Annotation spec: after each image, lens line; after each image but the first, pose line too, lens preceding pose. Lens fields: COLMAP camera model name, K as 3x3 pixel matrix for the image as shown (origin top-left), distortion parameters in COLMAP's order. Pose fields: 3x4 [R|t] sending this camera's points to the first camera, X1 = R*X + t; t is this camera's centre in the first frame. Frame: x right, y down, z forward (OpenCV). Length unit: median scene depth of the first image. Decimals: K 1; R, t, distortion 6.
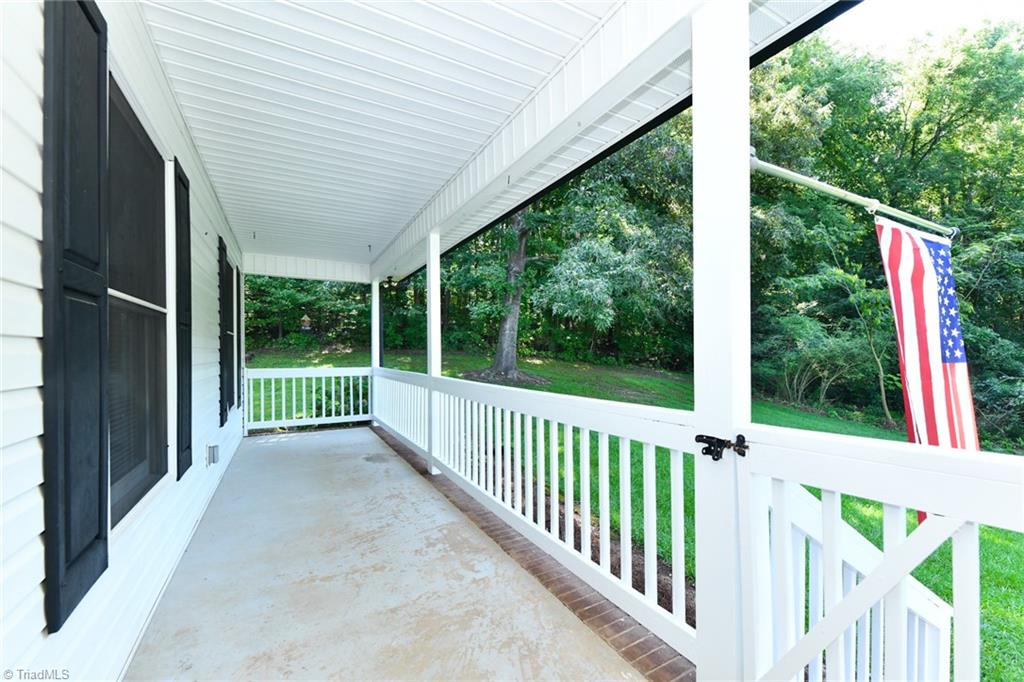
lens RADIAL K [[416.4, 0, 518.5], [0, 416.4, 347.9], [0, 0, 1]] dist [0.004182, -0.000931]
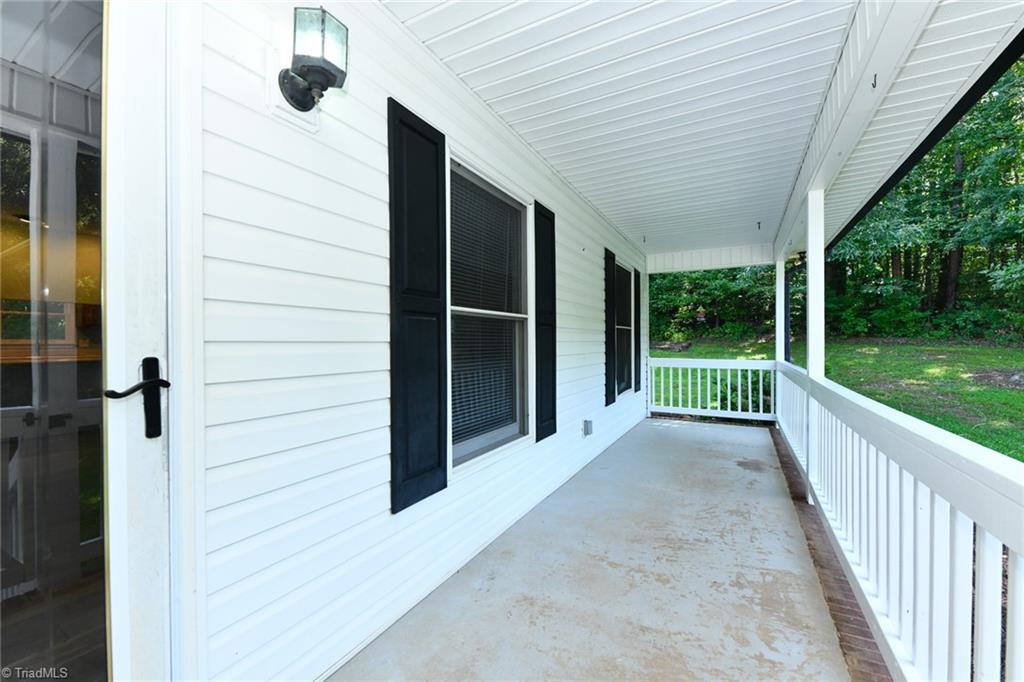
lens RADIAL K [[416.4, 0, 516.4], [0, 416.4, 344.2], [0, 0, 1]] dist [0.004182, -0.000931]
pose [[0.539777, 0.007348, -0.841776, 0.175445], [0.008506, 0.999863, 0.014182, -0.009926], [0.841765, -0.014816, 0.539640, 0.147385]]
